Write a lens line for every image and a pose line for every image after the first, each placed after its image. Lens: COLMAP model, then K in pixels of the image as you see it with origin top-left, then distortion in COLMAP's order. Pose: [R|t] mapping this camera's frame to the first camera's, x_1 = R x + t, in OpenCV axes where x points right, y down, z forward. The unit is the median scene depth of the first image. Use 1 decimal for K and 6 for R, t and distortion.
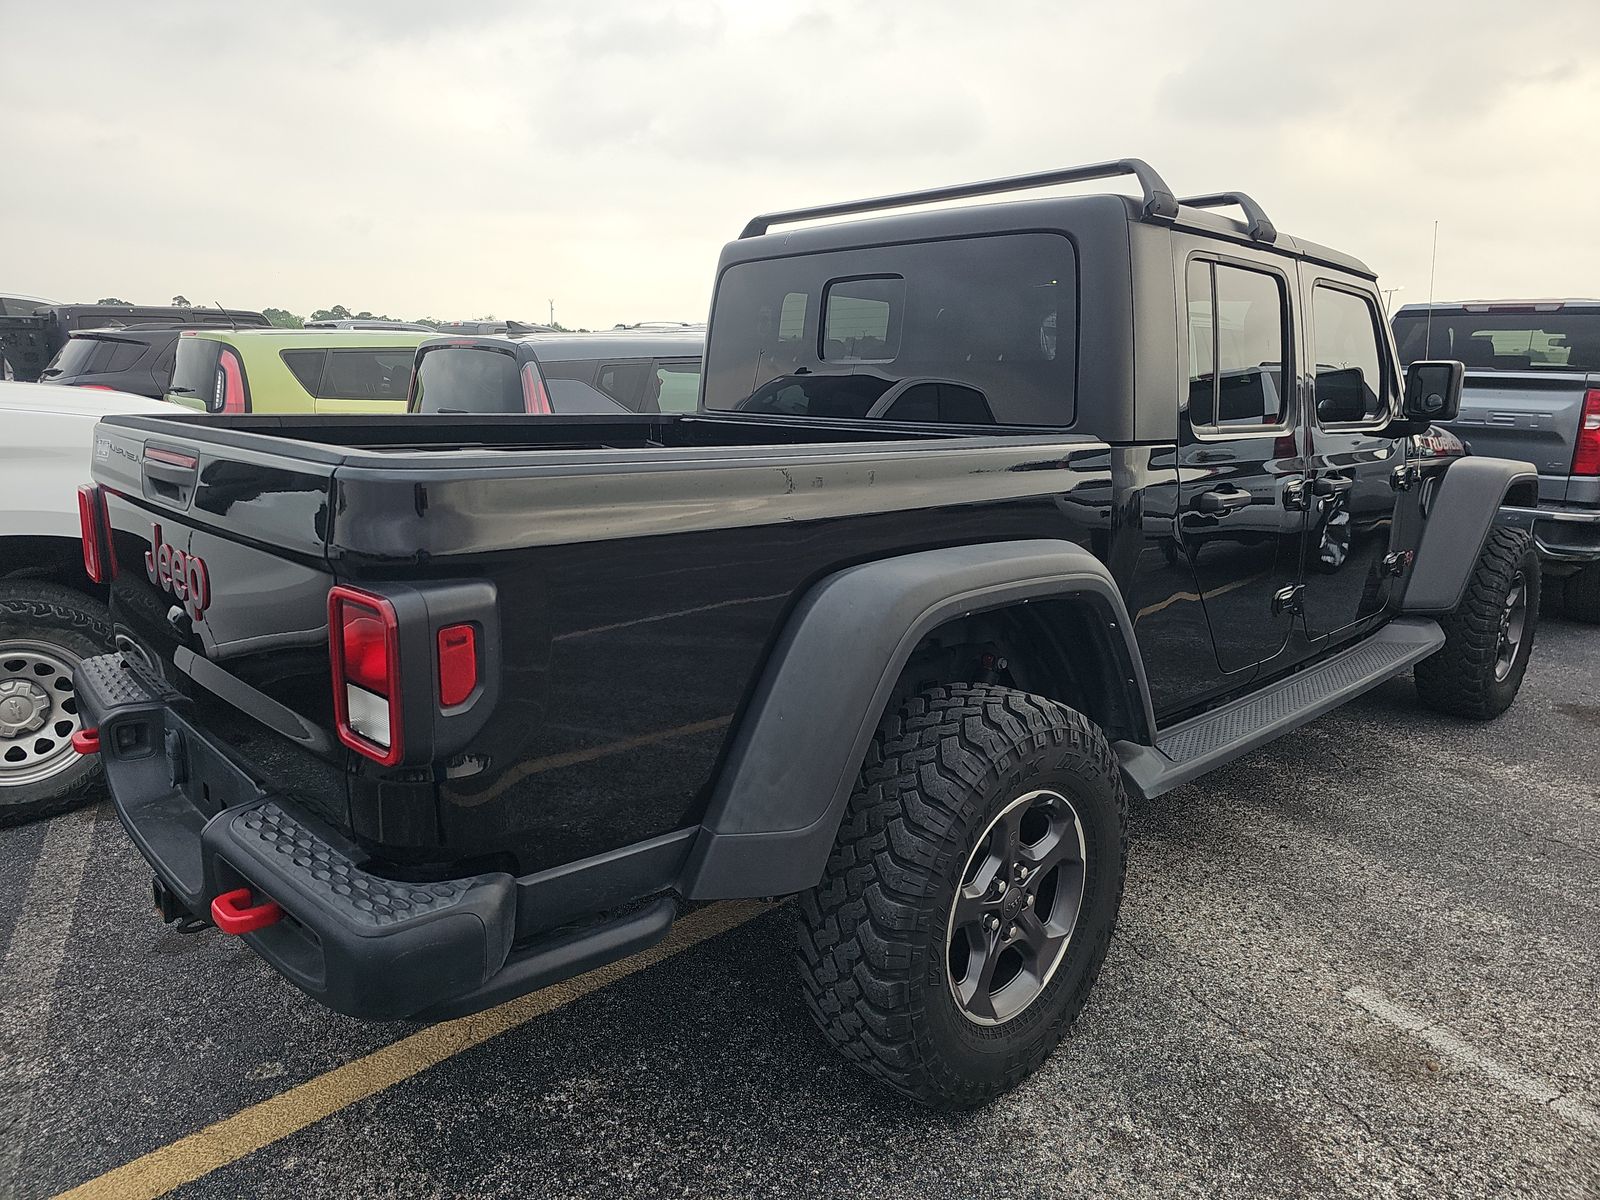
lens RADIAL K [[1050.9, 0, 792.0], [0, 1050.9, 605.3], [0, 0, 1]] dist [0.062285, -0.063020]
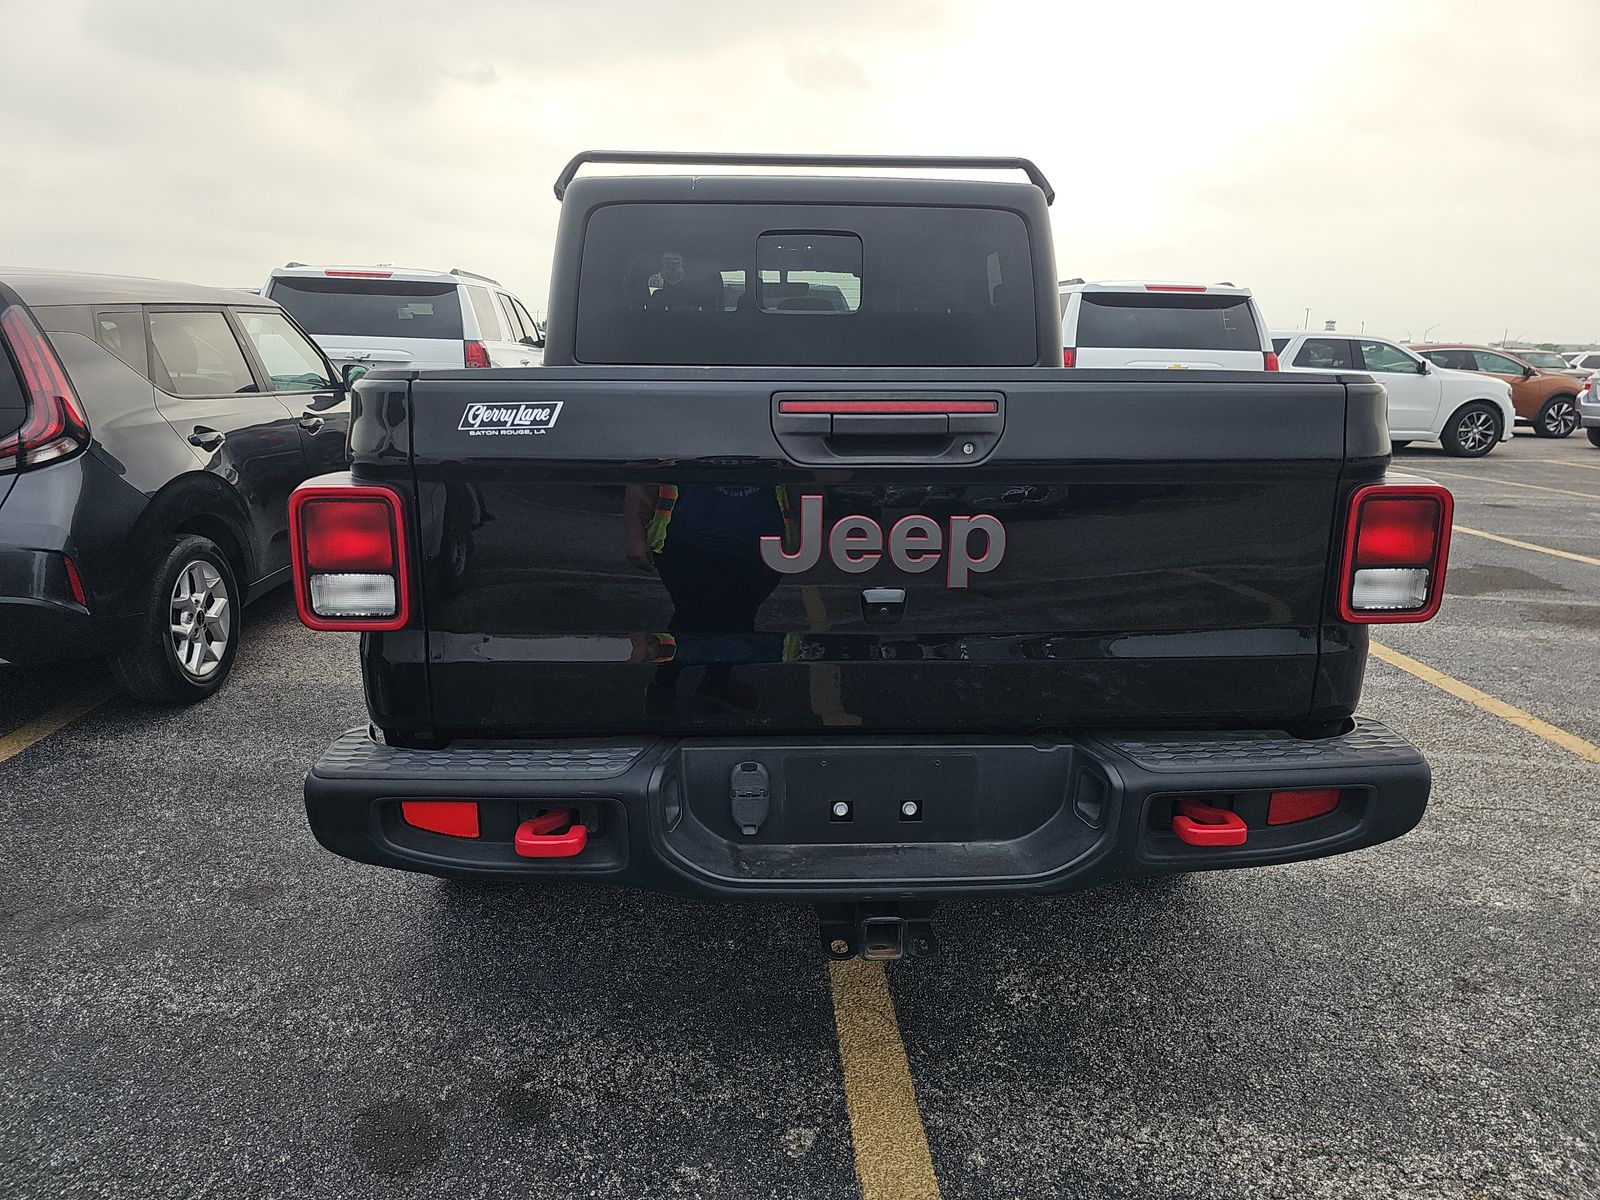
lens RADIAL K [[1042.7, 0, 790.9], [0, 1042.7, 622.3], [0, 0, 1]] dist [0.065275, -0.062296]
pose [[0.649633, -0.196841, 0.734323, -1.031630], [0.162913, 0.979506, 0.118440, -0.069764], [-0.742587, 0.042689, 0.668387, 0.422674]]
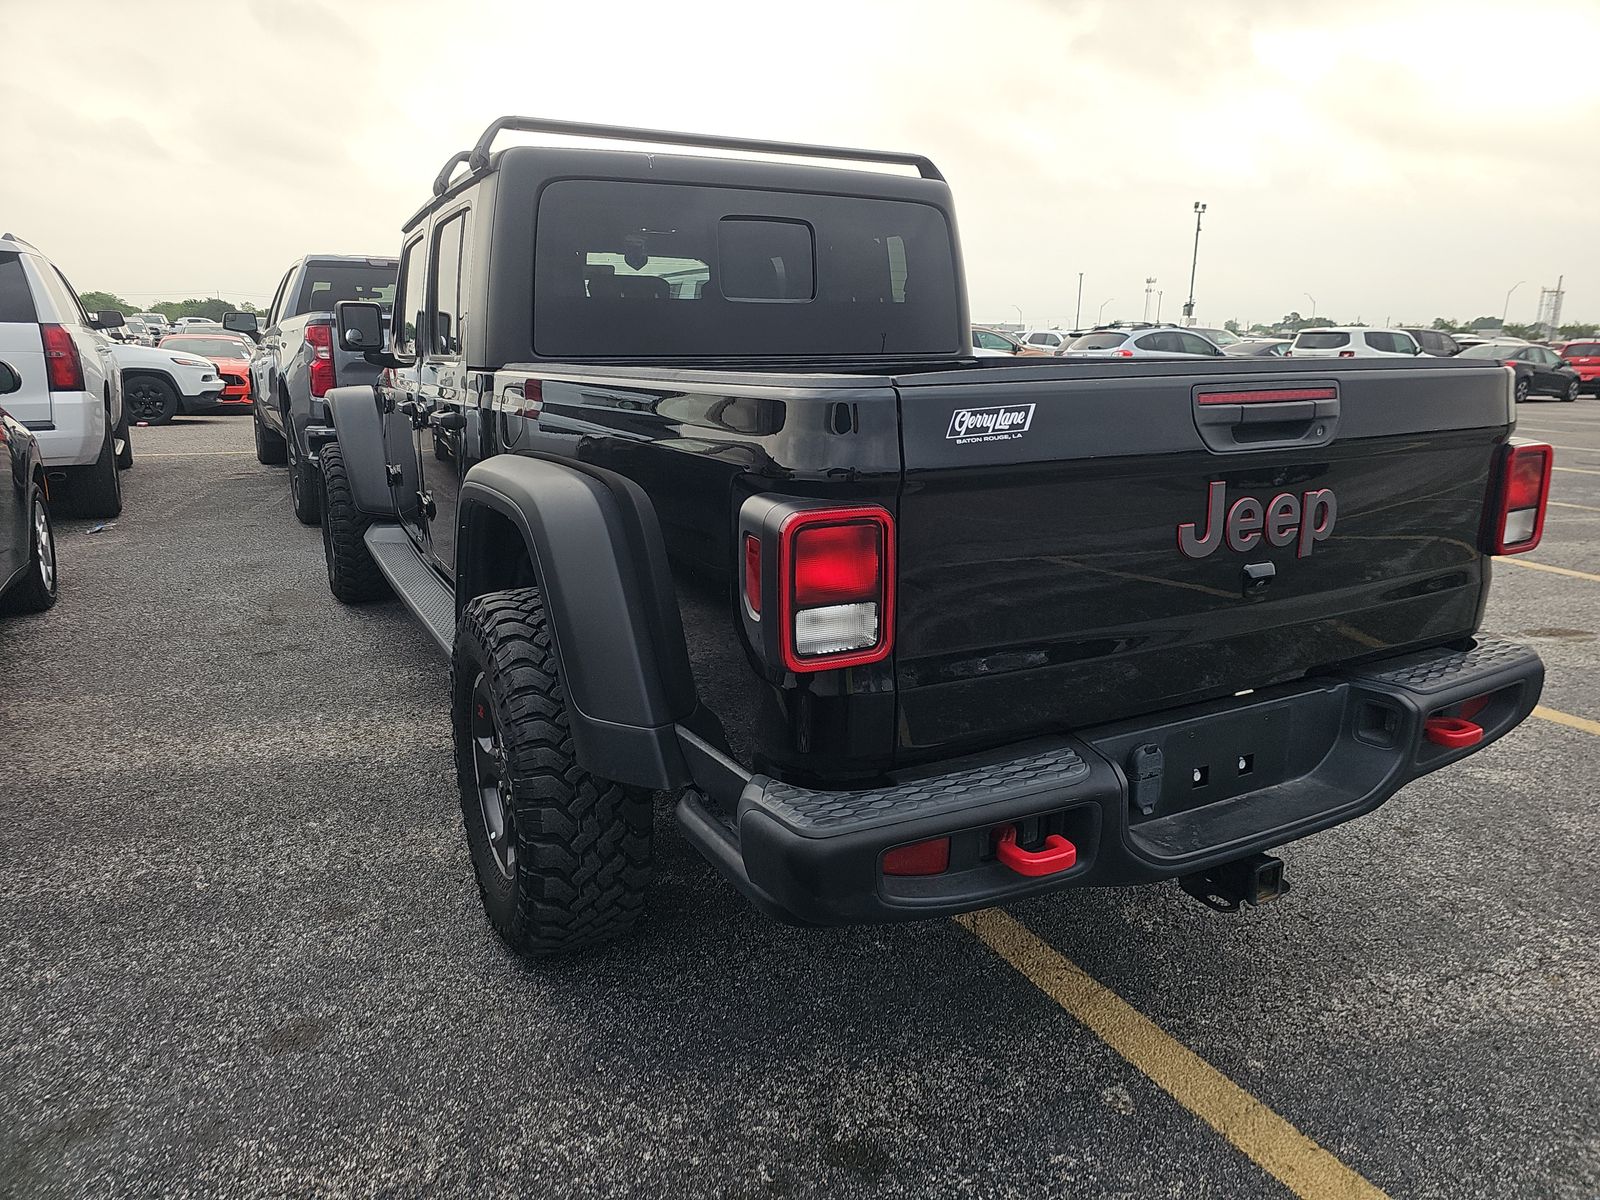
lens RADIAL K [[1050.9, 0, 792.0], [0, 1050.9, 605.3], [0, 0, 1]] dist [0.062285, -0.063020]
pose [[0.255022, -0.253548, 0.933101, -1.284386], [0.208835, 0.956676, 0.202878, -0.195372], [-0.944114, 0.143125, 0.296923, 0.931915]]
